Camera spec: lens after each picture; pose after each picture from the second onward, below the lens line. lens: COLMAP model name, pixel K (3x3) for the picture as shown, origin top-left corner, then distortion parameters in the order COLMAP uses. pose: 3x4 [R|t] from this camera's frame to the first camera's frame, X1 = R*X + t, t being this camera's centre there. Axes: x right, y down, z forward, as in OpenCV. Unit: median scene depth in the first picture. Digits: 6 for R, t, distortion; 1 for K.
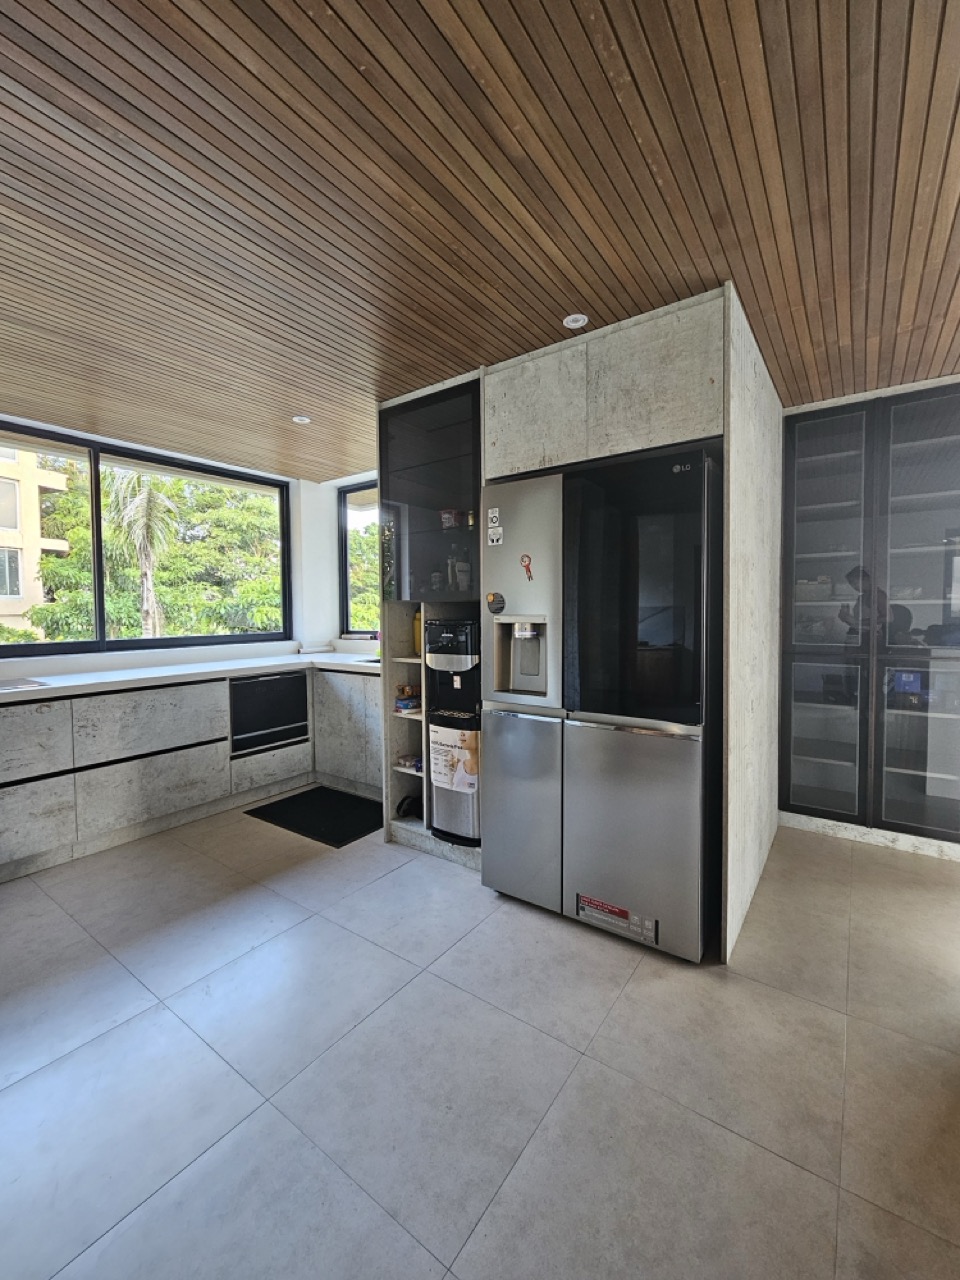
lens RADIAL K [[526.5, 0, 481.5], [0, 526.5, 634.4], [0, 0, 1]] dist [0.002479, -0.000013]
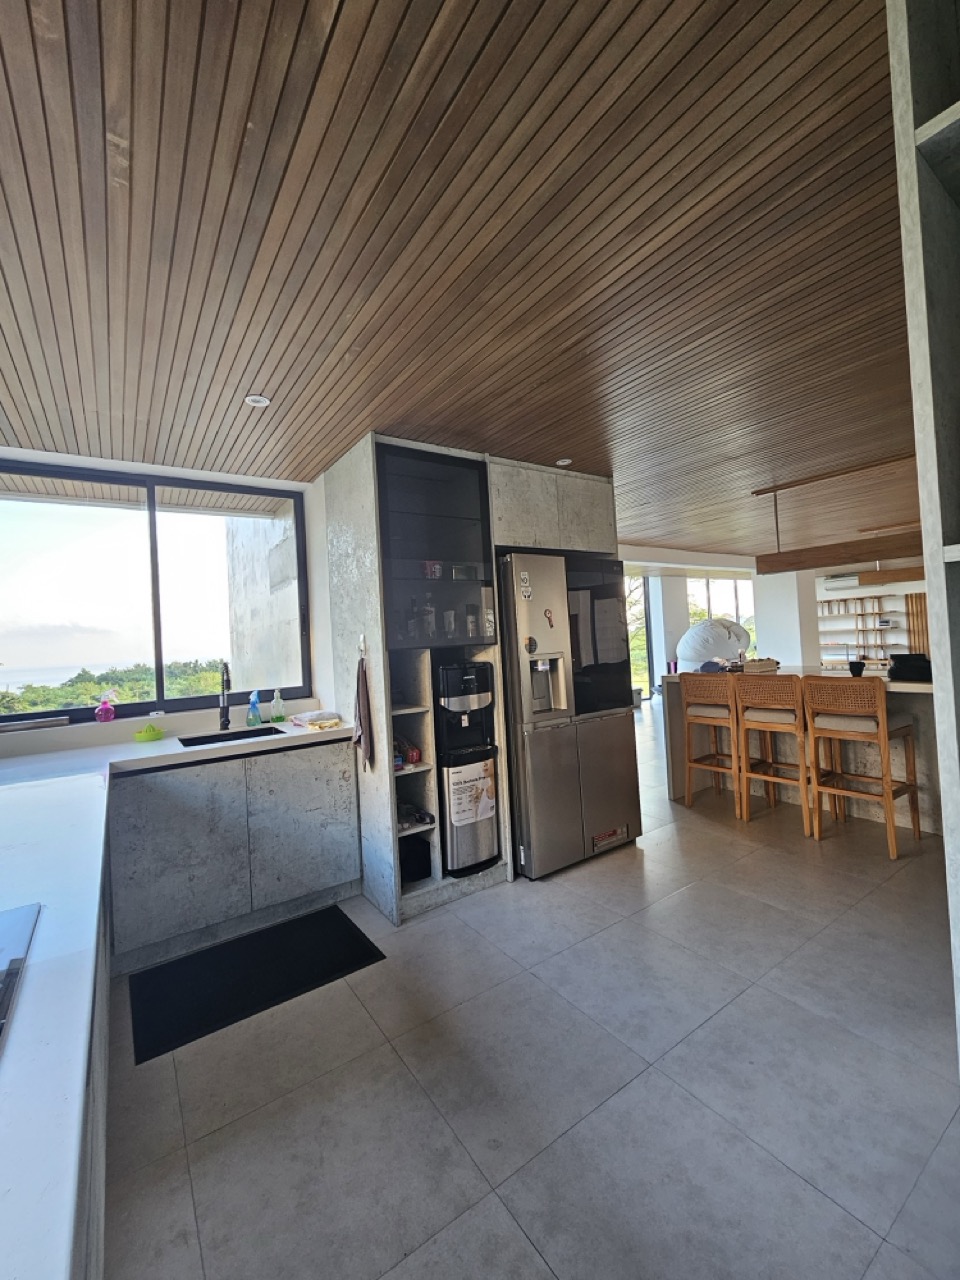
lens RADIAL K [[526.5, 0, 483.9], [0, 526.5, 634.2], [0, 0, 1]] dist [0.002479, -0.000013]
pose [[0.332452, 0.000012, 0.943120, -1.154905], [0.094362, 0.994982, -0.033276, -0.051070], [-0.938388, 0.100058, 0.330782, 0.643581]]
